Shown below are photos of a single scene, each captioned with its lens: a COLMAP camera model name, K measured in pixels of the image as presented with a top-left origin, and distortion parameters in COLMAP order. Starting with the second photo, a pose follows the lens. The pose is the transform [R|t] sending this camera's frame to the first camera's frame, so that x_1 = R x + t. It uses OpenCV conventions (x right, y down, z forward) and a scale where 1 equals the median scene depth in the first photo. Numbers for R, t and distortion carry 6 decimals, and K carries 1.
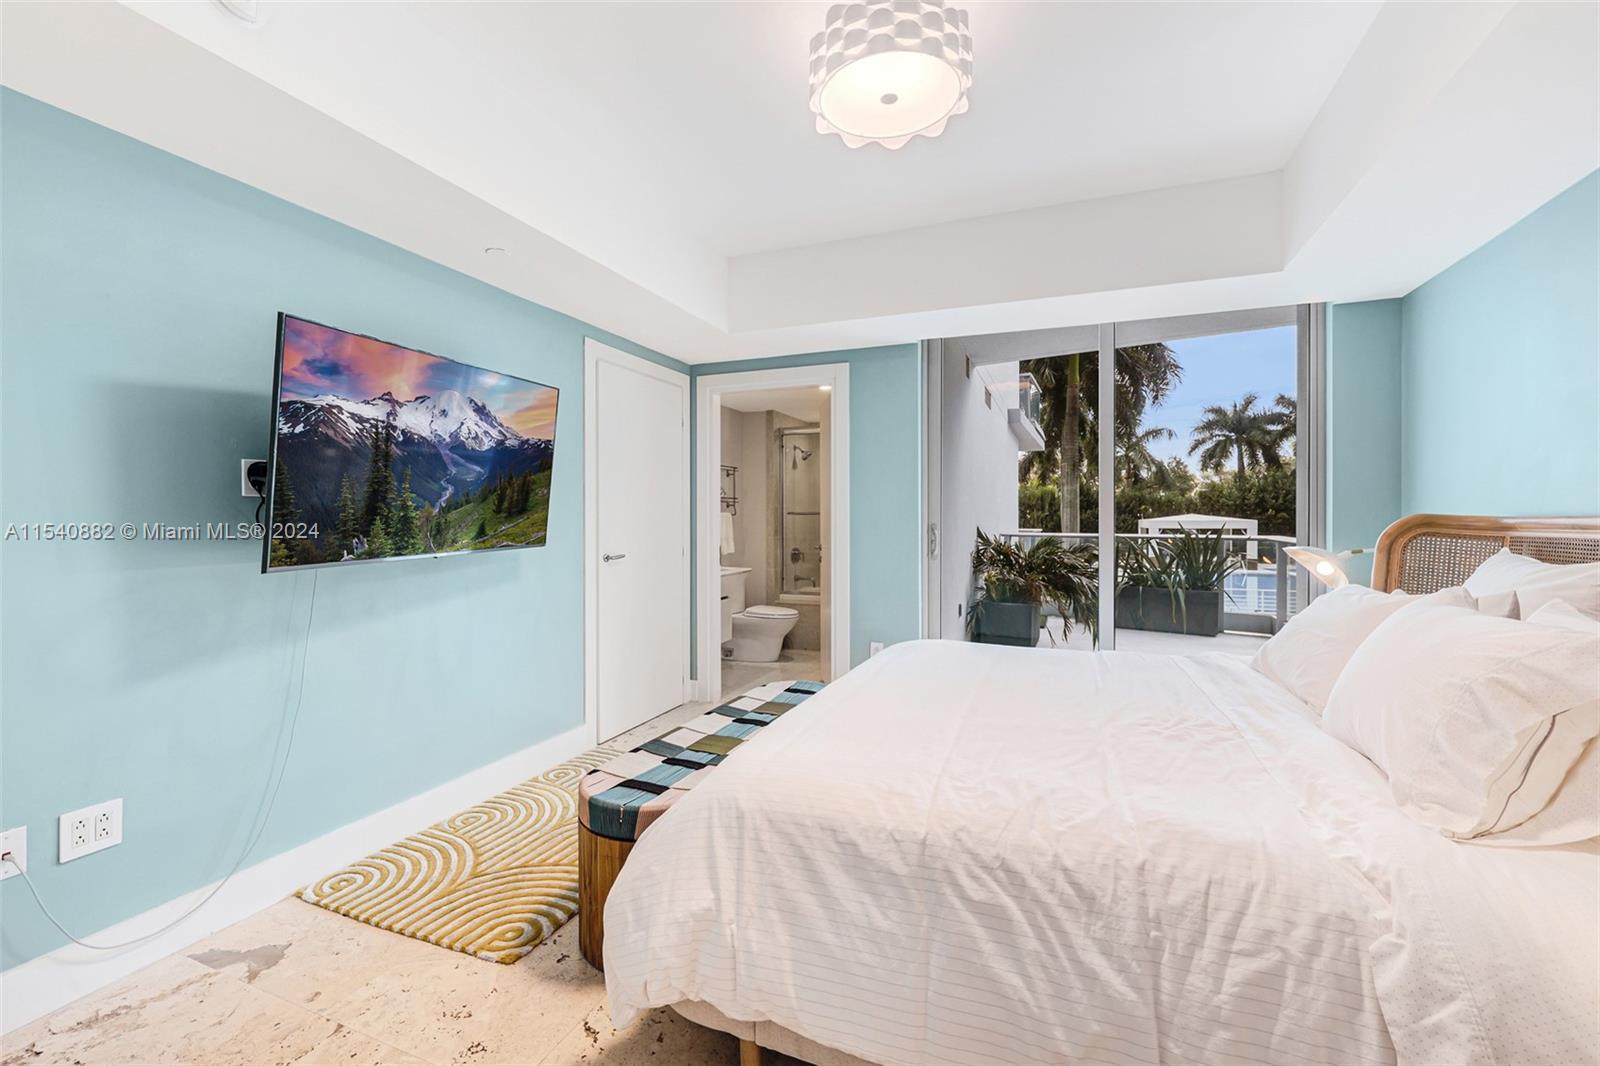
lens RADIAL K [[674.3, 0, 796.5], [0, 674.3, 531.9], [0, 0, 1]] dist [-0.002457, -0.000247]
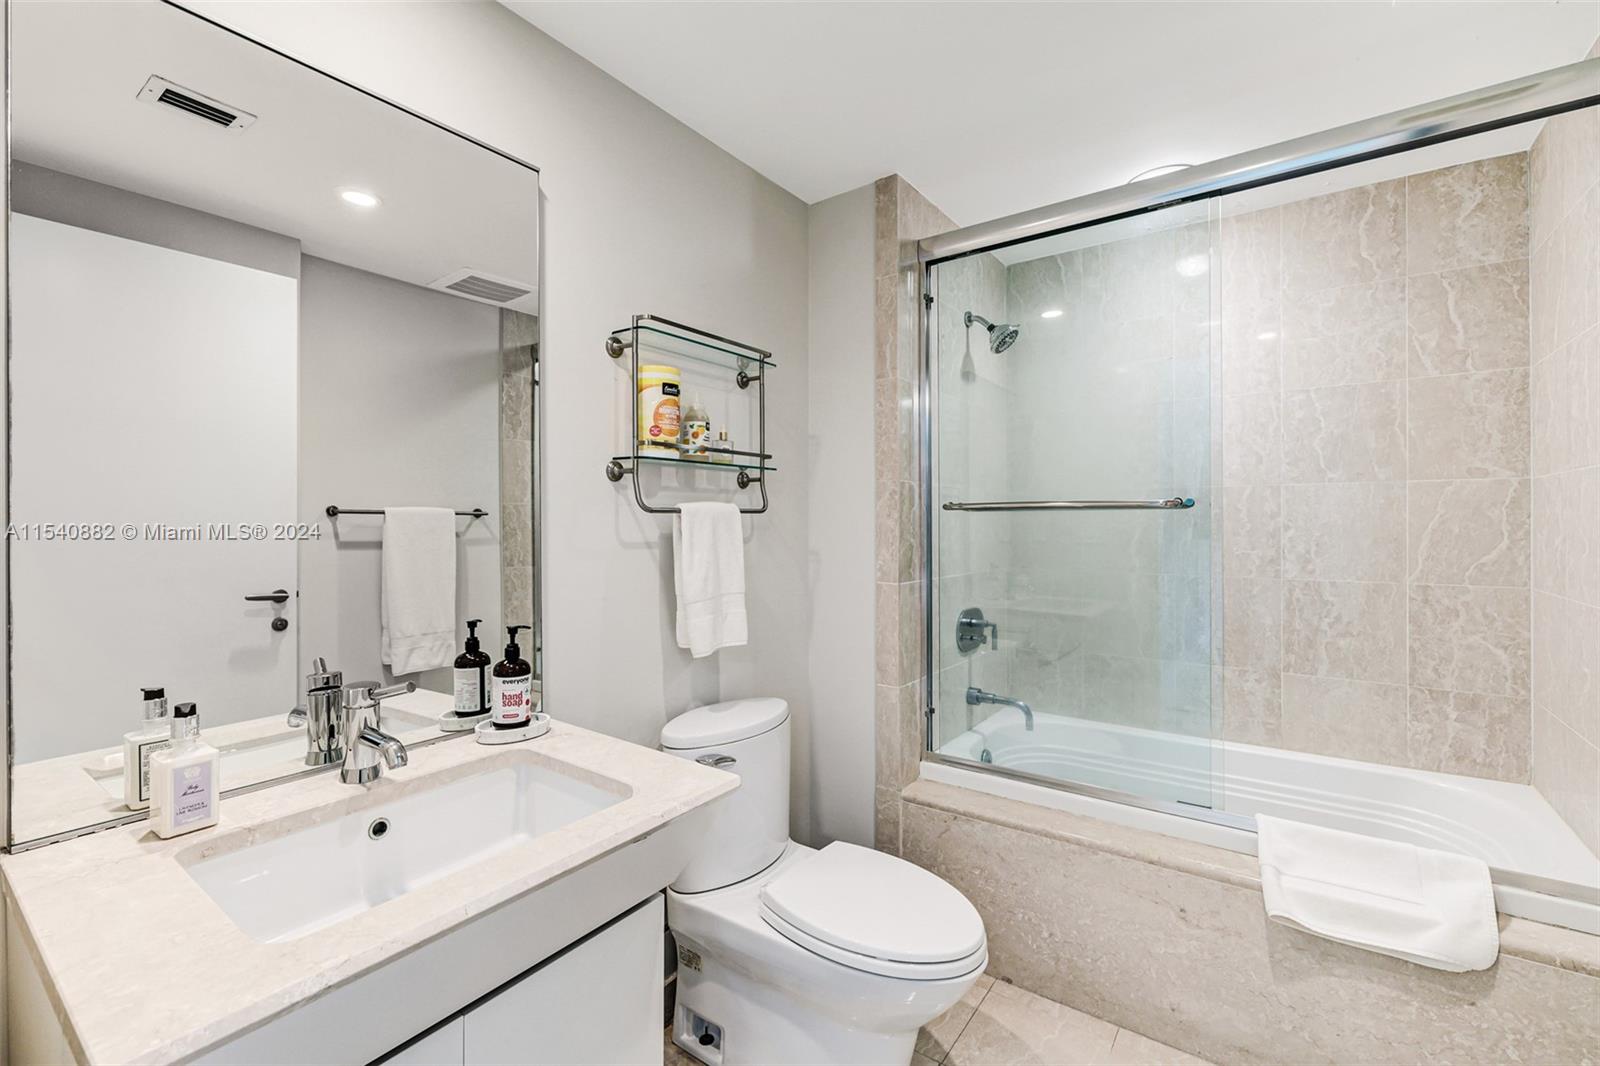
lens RADIAL K [[674.3, 0, 796.5], [0, 674.3, 531.9], [0, 0, 1]] dist [-0.002457, -0.000247]
pose [[0.970453, -0.001726, -0.241284, -0.004545], [-0.002069, 0.999878, -0.015473, -0.010908], [0.241281, 0.015516, 0.970331, 0.676706]]
